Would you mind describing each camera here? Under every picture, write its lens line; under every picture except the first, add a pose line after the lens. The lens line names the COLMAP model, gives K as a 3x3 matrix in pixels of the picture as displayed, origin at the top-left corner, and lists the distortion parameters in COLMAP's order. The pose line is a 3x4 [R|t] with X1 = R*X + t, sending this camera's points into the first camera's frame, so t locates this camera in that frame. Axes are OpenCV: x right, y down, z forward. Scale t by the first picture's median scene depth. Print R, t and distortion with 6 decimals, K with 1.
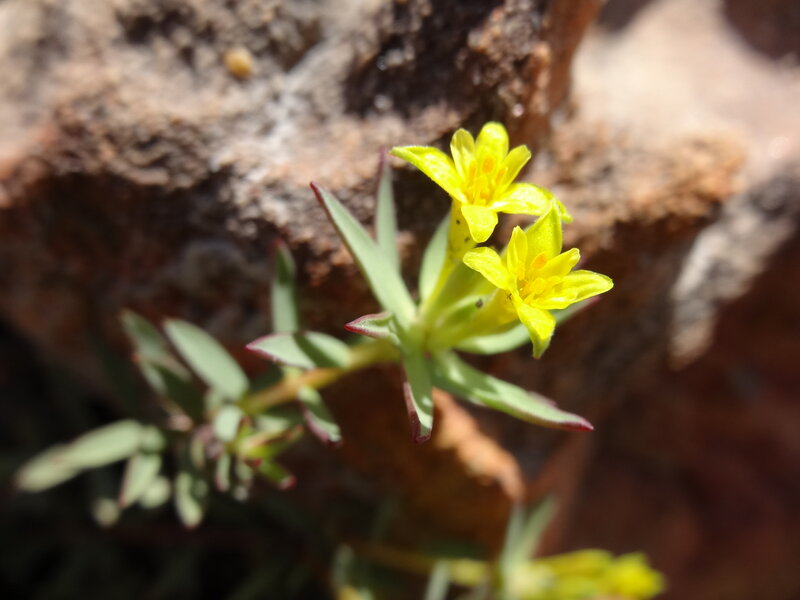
lens RADIAL K [[616.2, 0, 400.0], [0, 616.2, 300.0], [0, 0, 1]] dist [0.006236, 0.007544]
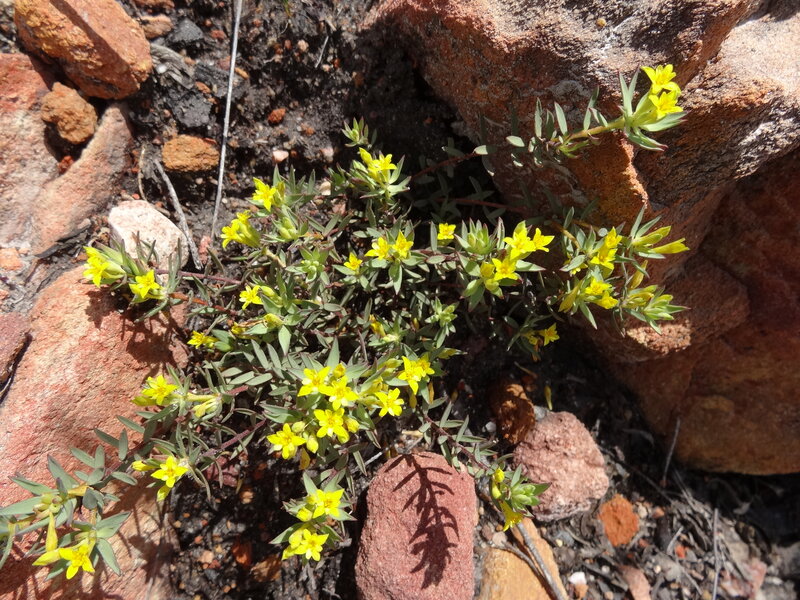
lens RADIAL K [[616.2, 0, 400.0], [0, 616.2, 300.0], [0, 0, 1]] dist [0.006236, 0.007544]
pose [[0.917483, 0.308414, -0.251210, 0.017128], [-0.247343, 0.936935, 0.246930, 0.398607], [0.311524, -0.164419, 0.935906, -2.418067]]
